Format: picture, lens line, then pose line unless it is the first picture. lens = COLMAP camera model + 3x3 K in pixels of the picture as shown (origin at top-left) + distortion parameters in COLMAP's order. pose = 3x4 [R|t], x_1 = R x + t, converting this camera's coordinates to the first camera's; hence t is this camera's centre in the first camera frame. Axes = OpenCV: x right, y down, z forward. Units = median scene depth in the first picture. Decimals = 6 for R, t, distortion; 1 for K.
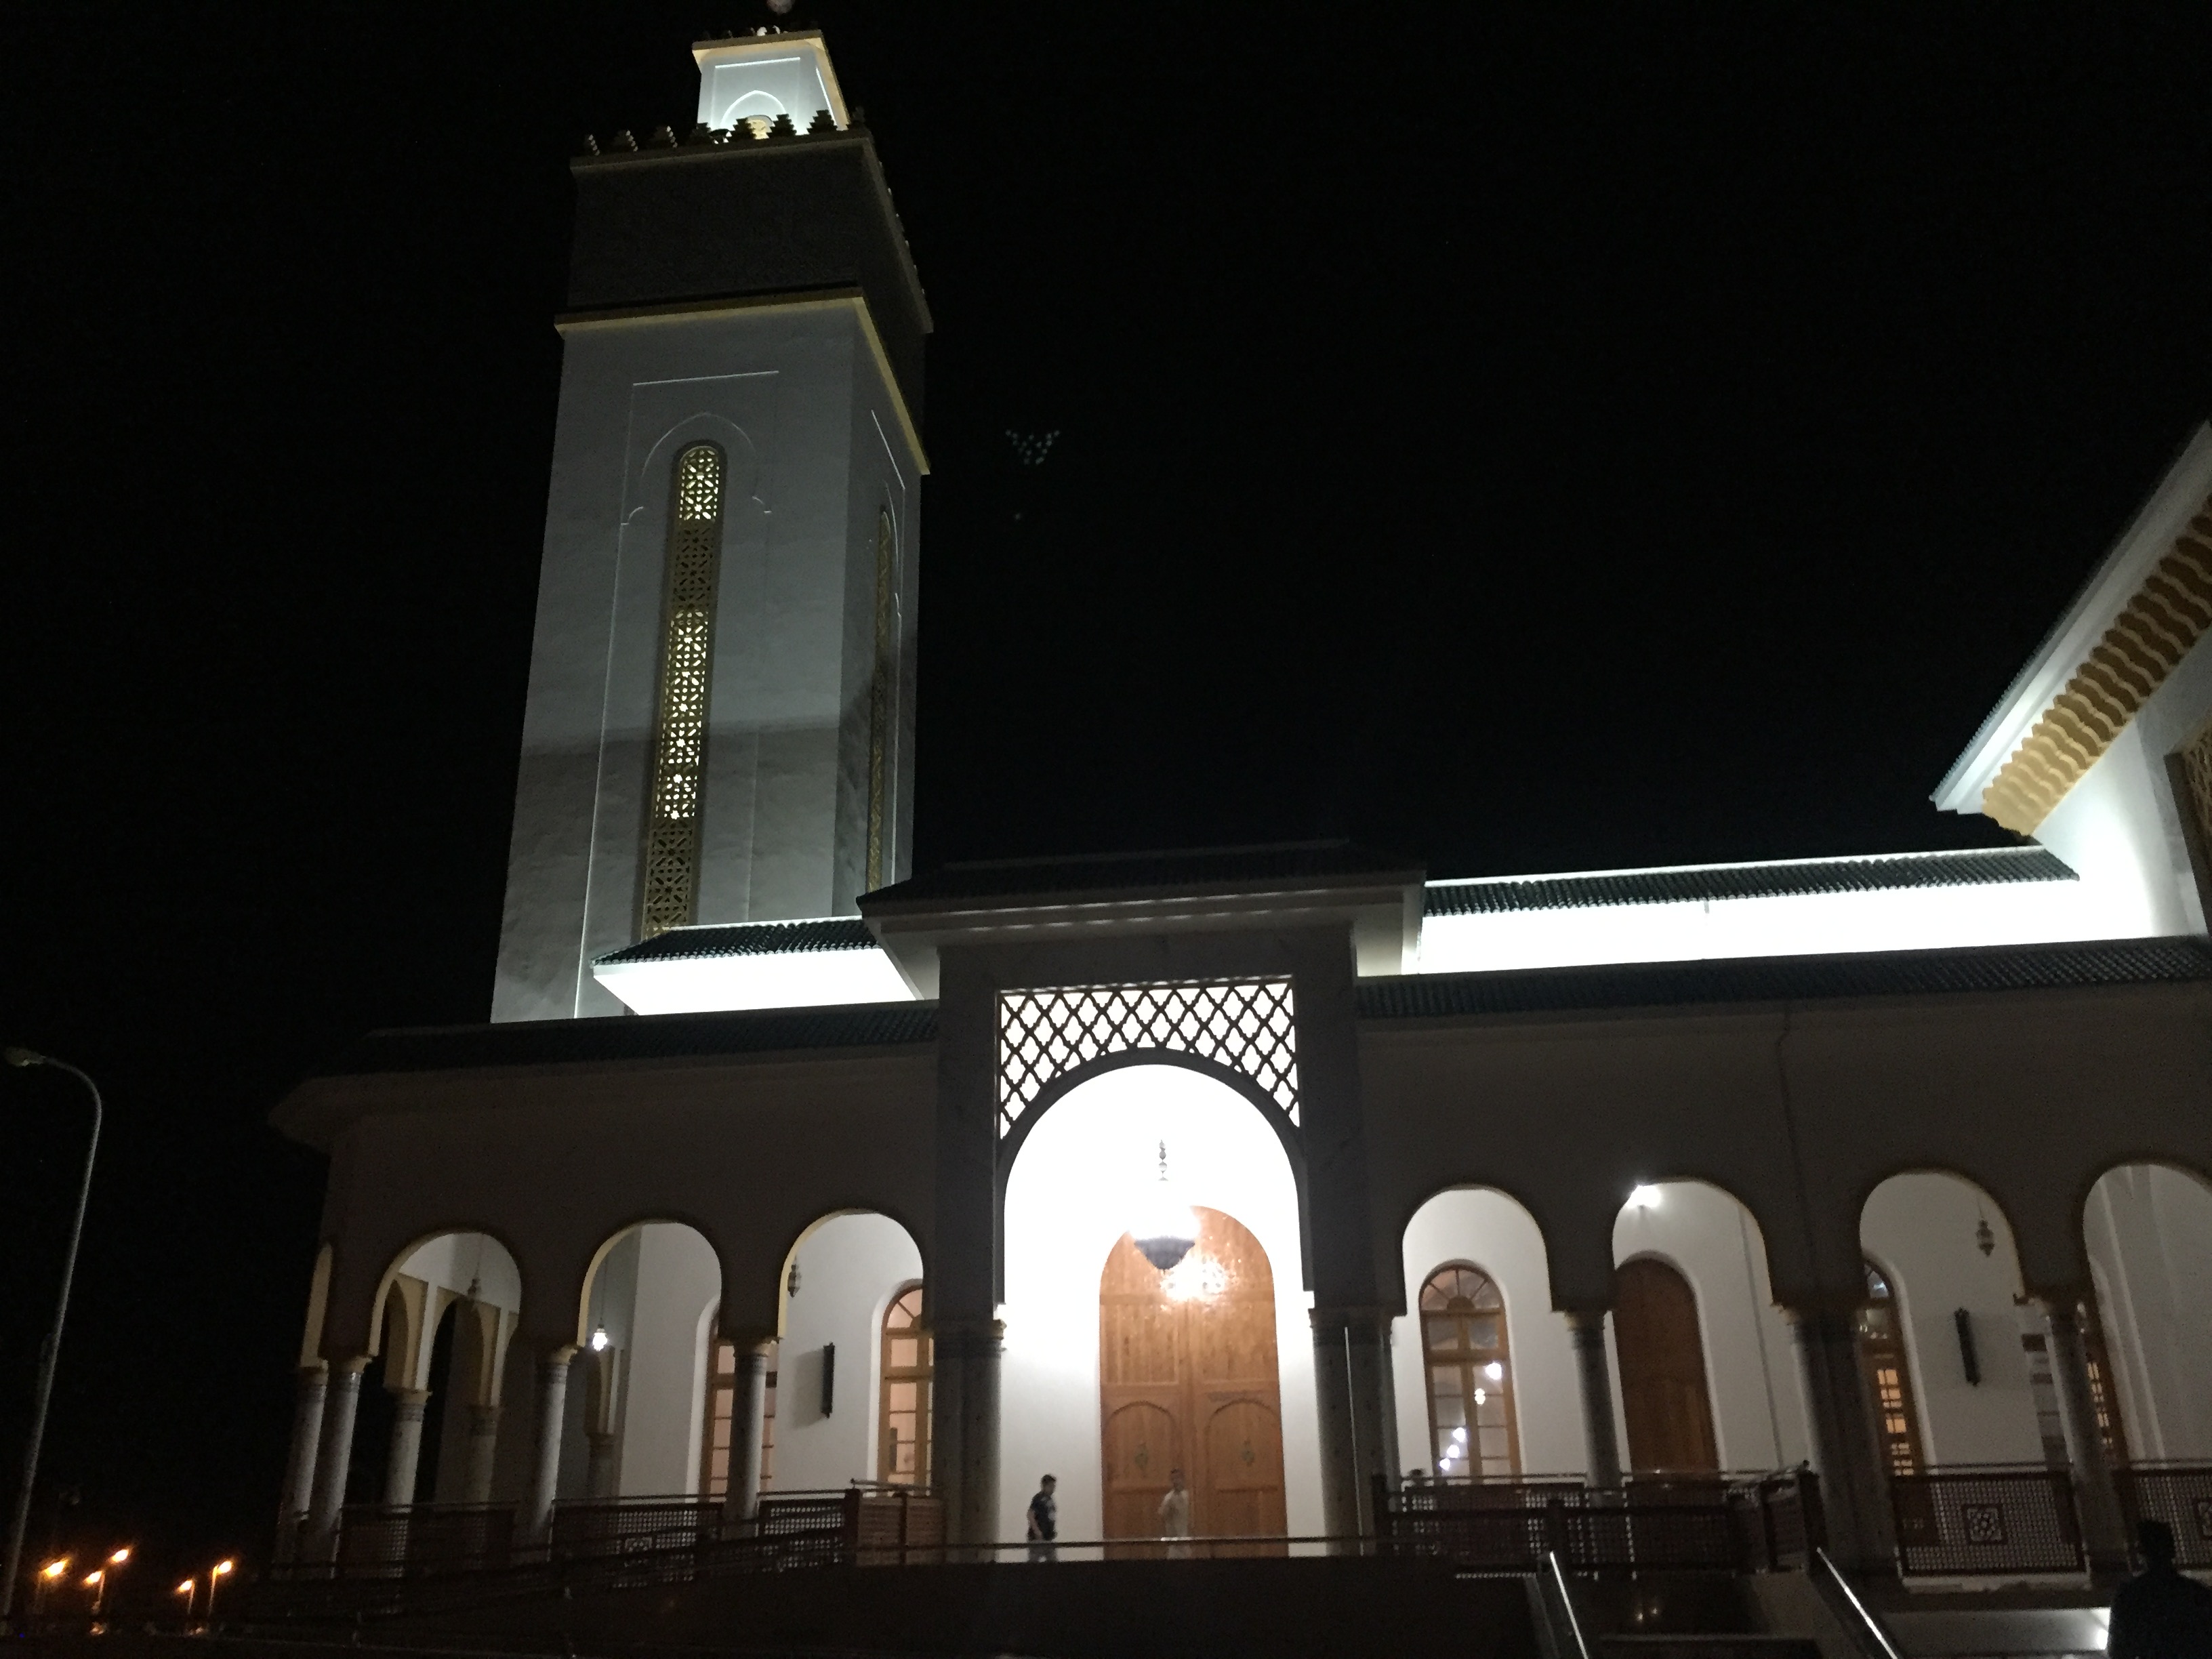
lens RADIAL K [[1862.2, 0, 1113.8], [0, 1862.2, 827.2], [0, 0, 1]] dist [0.028071, -0.039401]
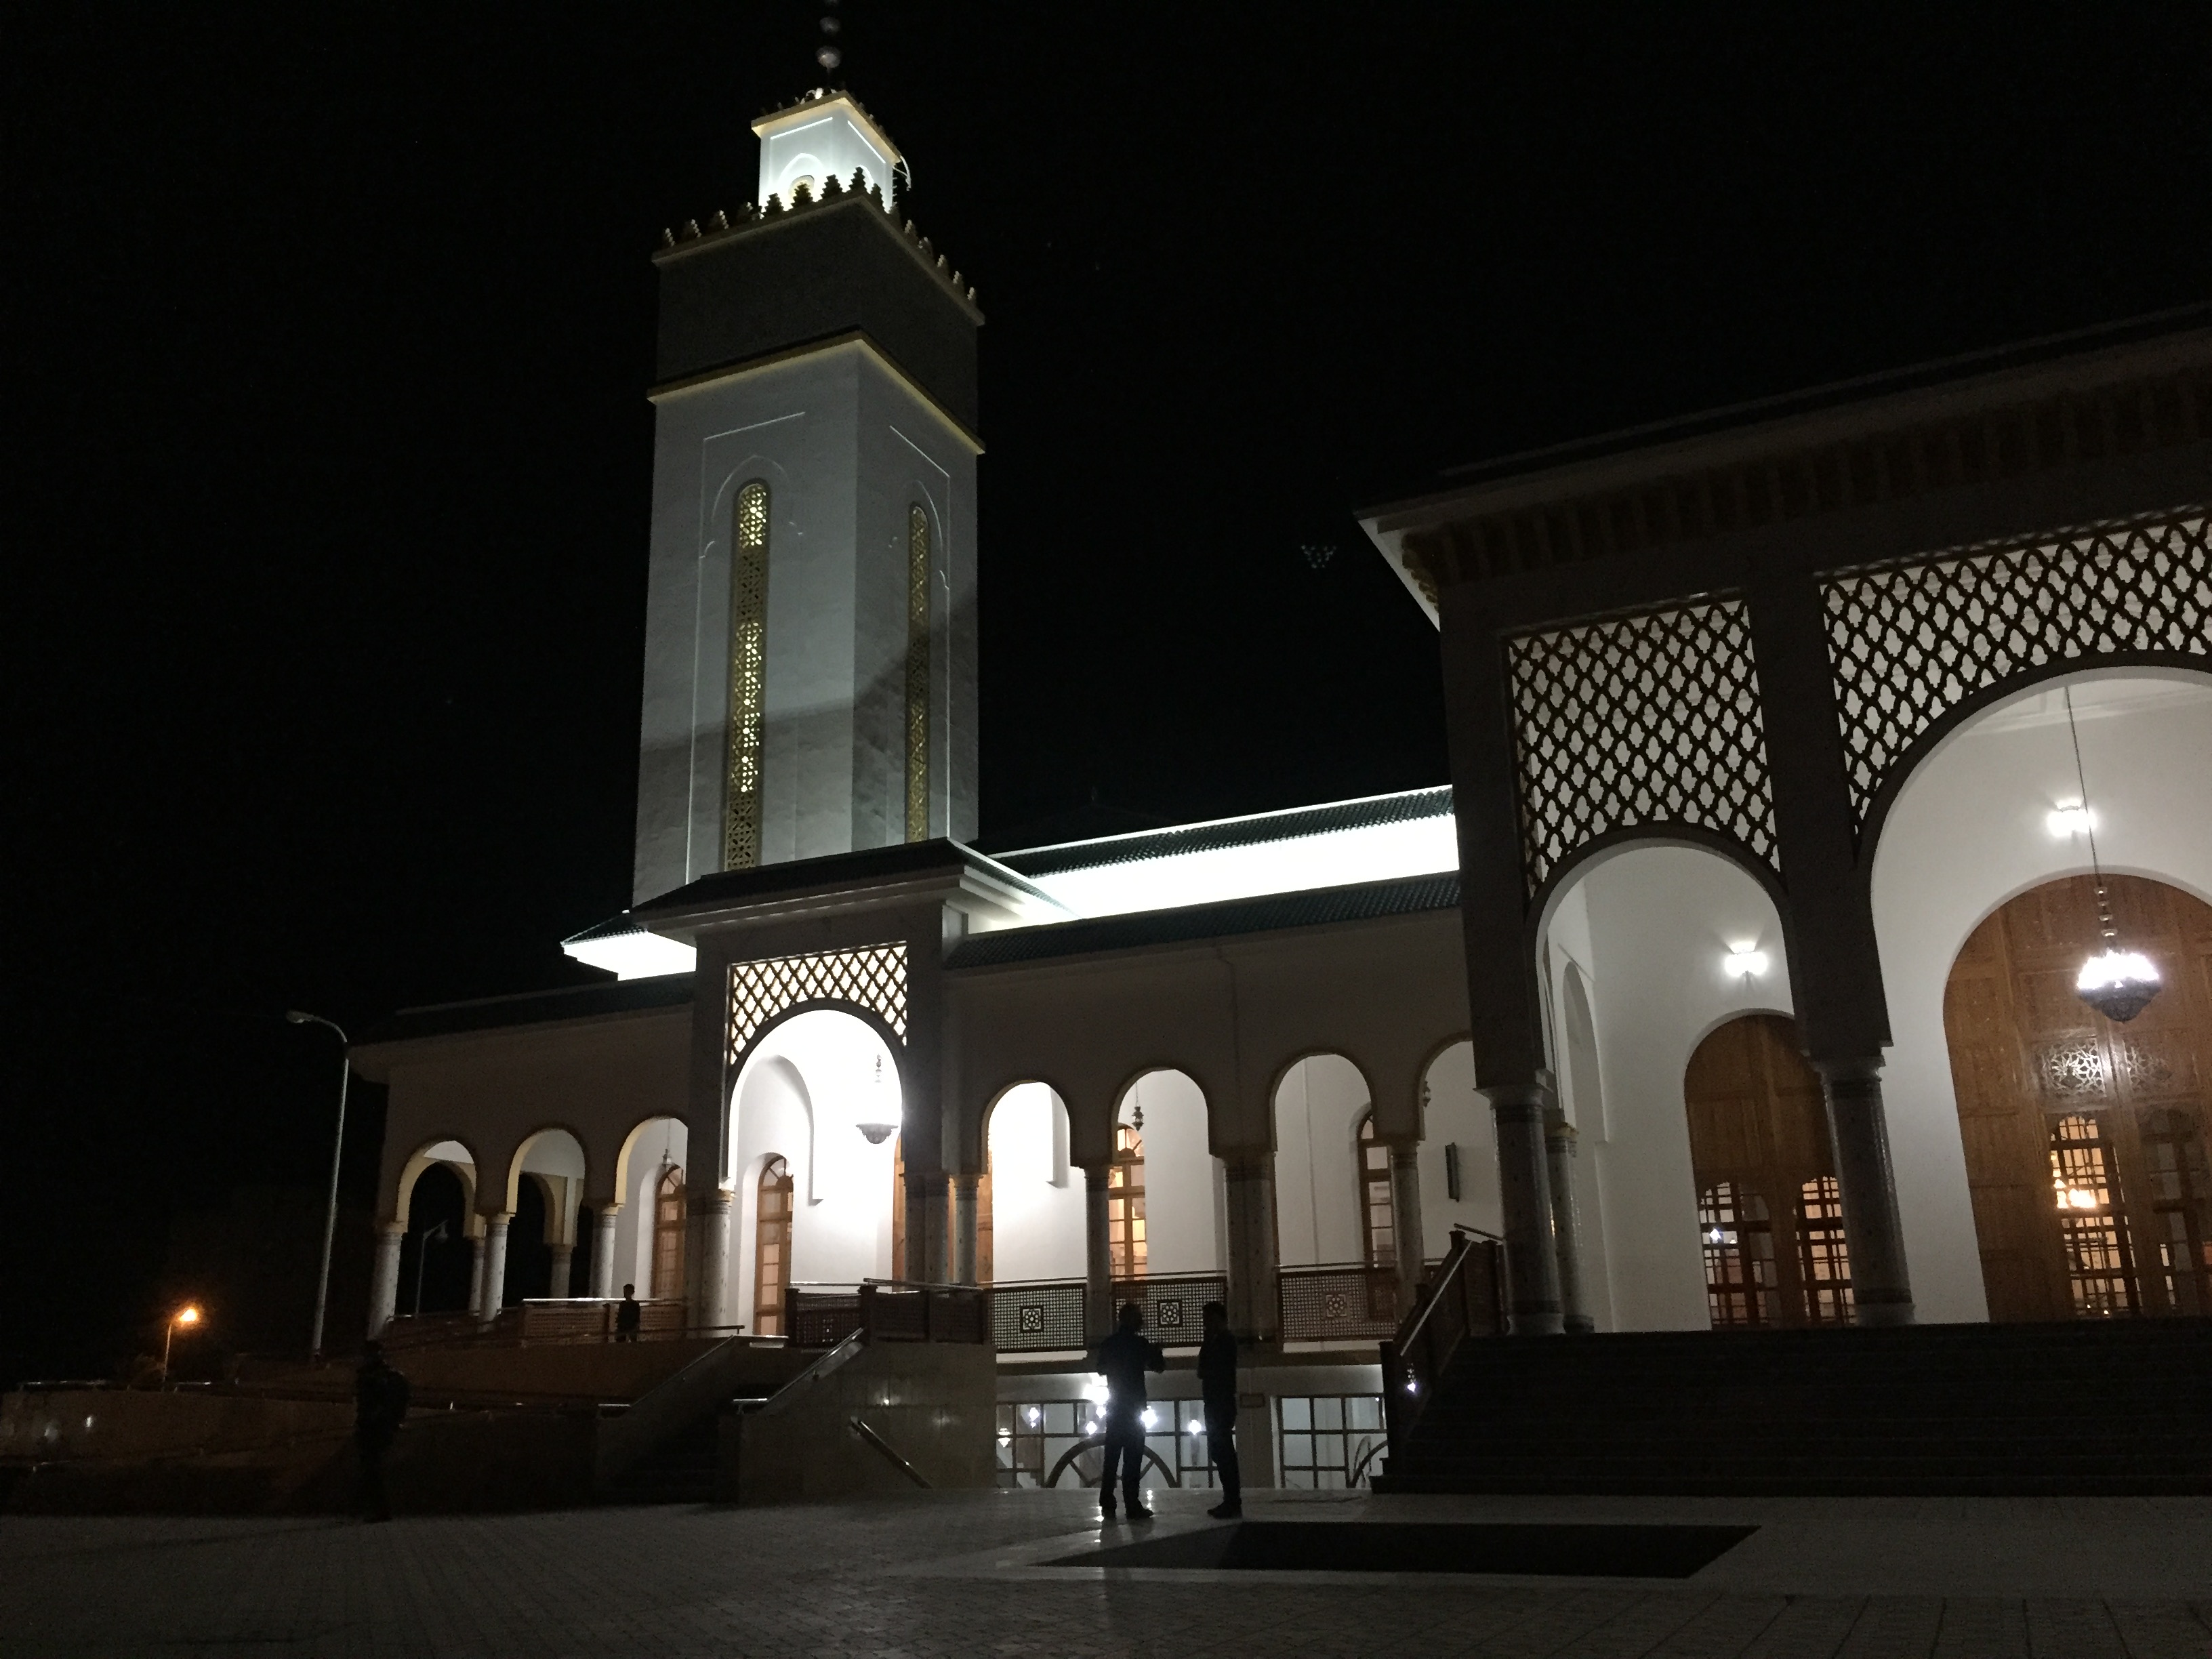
lens RADIAL K [[1862.2, 0, 1086.5], [0, 1862.2, 824.1], [0, 0, 1]] dist [0.028071, -0.039401]
pose [[0.952410, -0.090239, -0.291156, 0.638604], [0.119331, 0.989318, 0.083723, -0.108785], [0.280490, -0.114483, 0.953005, -0.293182]]
